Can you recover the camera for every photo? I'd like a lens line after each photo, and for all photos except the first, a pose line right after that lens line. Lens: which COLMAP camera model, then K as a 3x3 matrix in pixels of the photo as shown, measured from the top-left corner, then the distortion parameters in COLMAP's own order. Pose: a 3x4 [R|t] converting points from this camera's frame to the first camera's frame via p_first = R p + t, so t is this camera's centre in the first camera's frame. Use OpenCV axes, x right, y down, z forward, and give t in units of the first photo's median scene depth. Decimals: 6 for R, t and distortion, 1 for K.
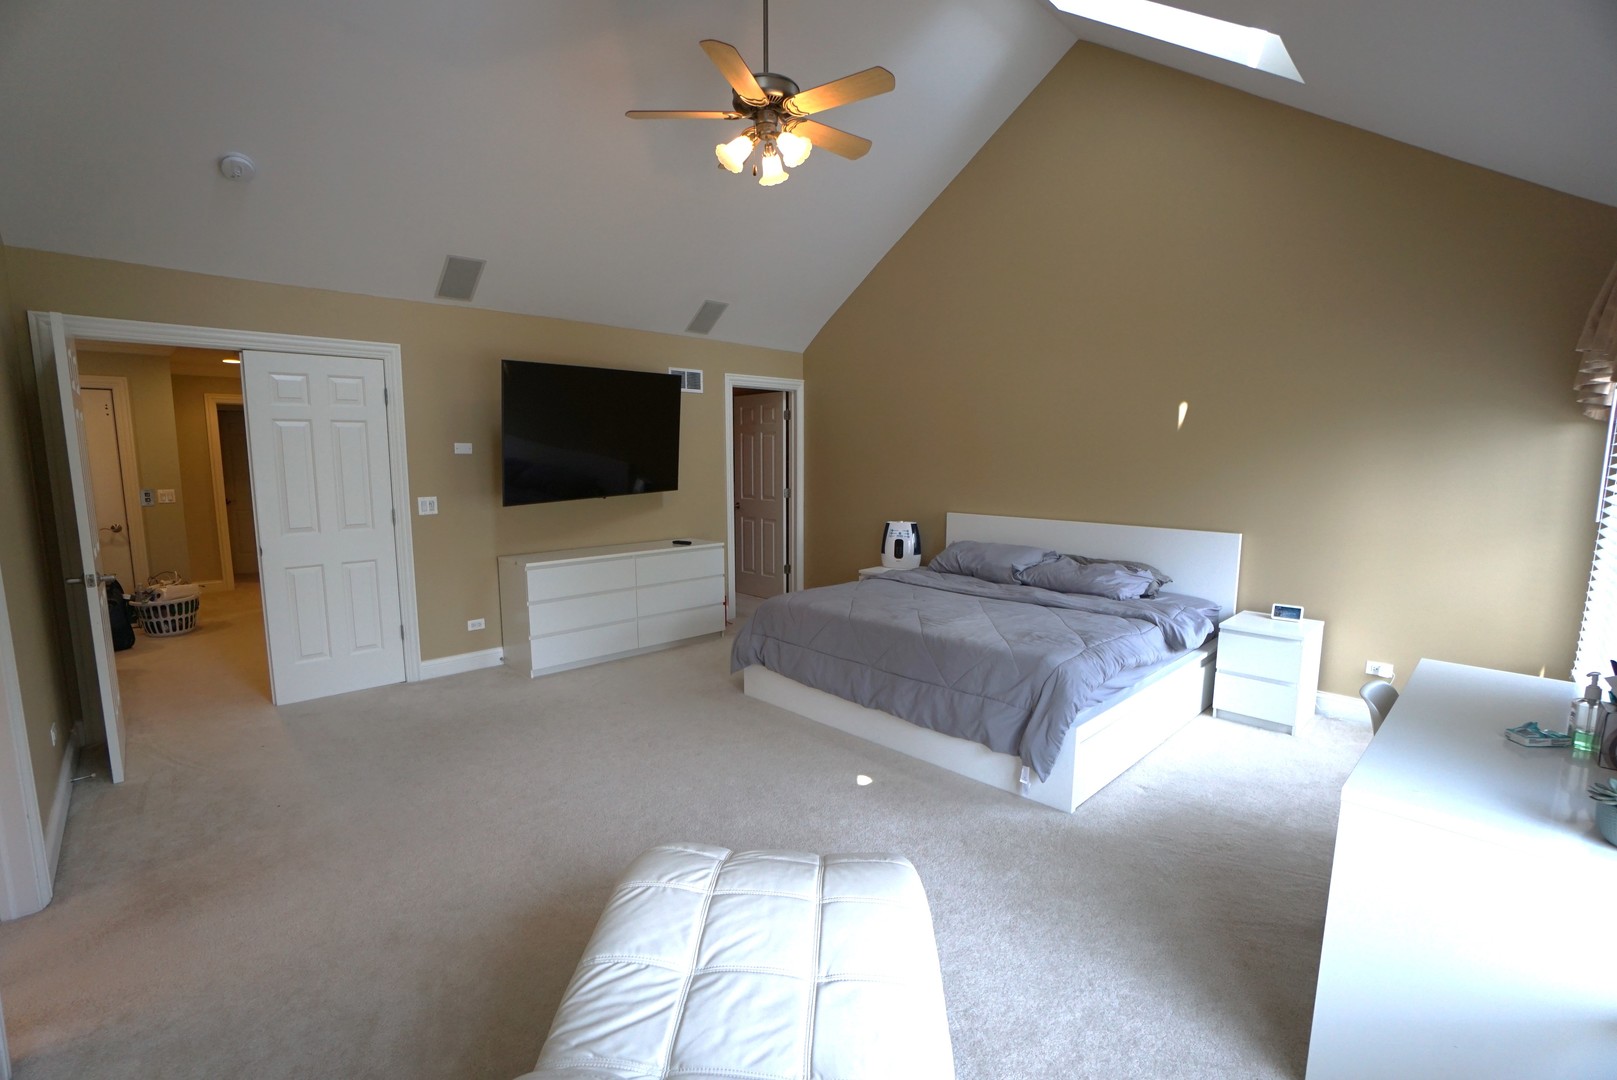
lens RADIAL K [[704.2, 0, 805.5], [0, 704.2, 544.1], [0, 0, 1]] dist [-0.044024, 0.008396]
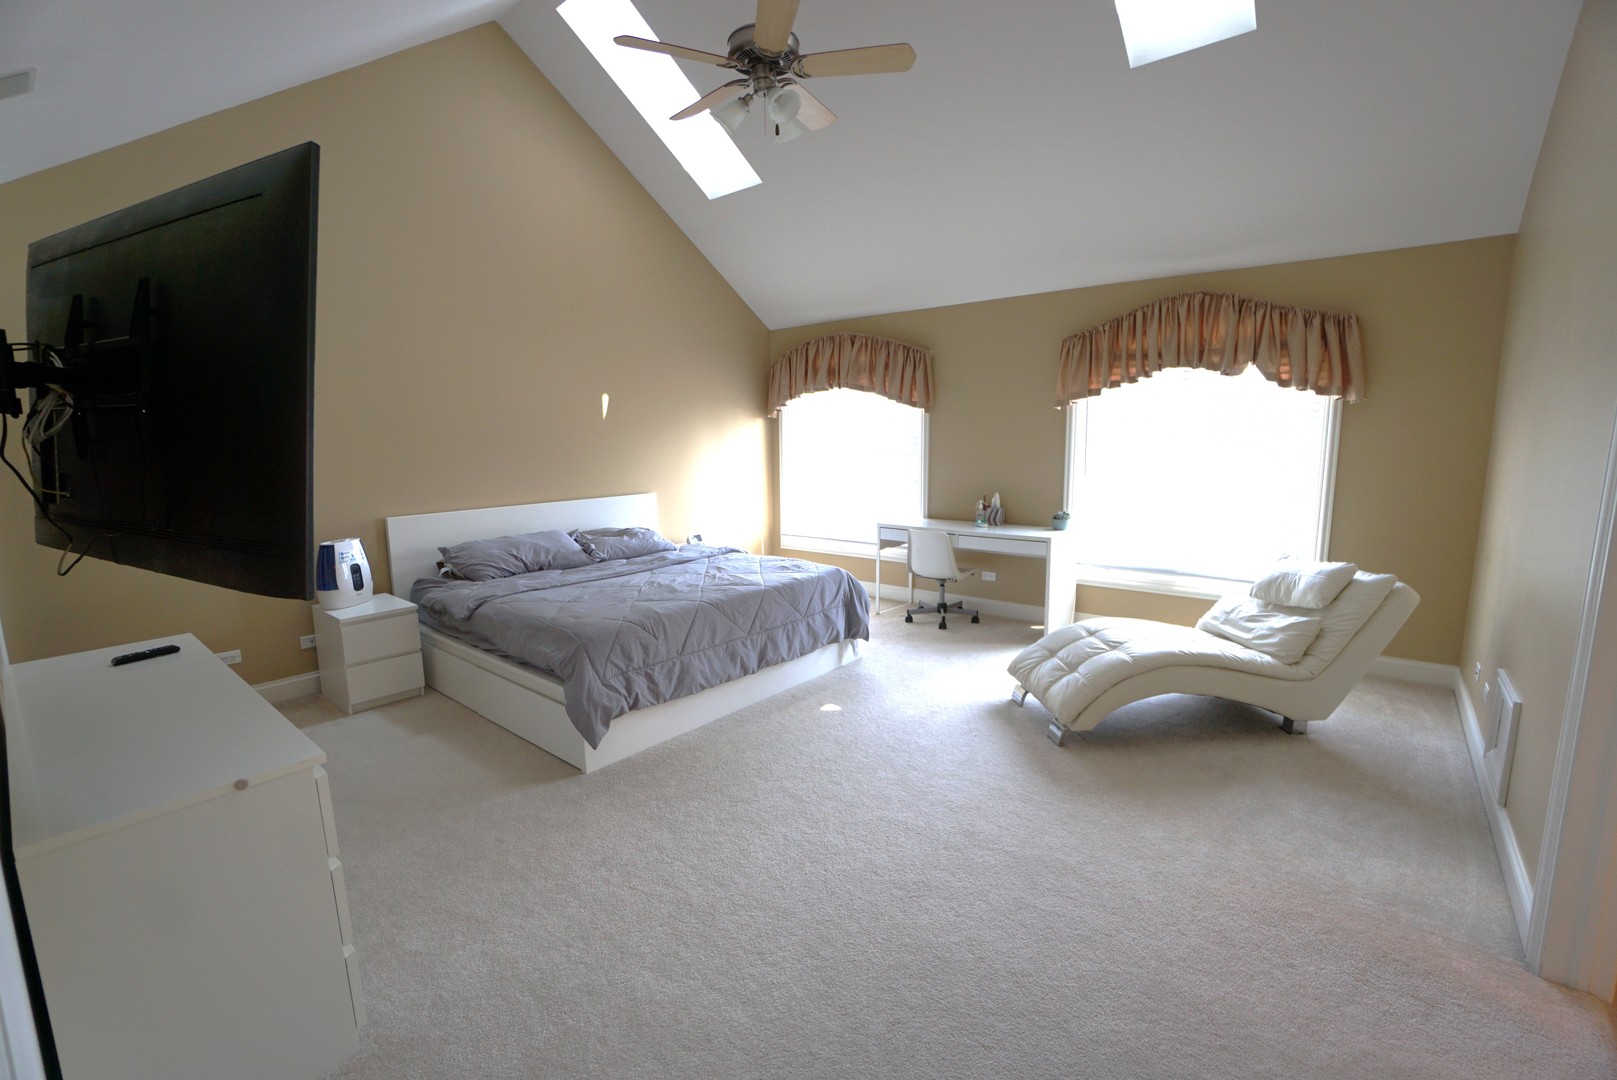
lens RADIAL K [[704.2, 0, 811.2], [0, 704.2, 538.9], [0, 0, 1]] dist [-0.044024, 0.008396]
pose [[-0.091631, -0.145243, 0.985144, -1.150998], [0.138450, 0.977839, 0.157043, -0.149637], [-0.986121, 0.150784, -0.069492, 1.173282]]
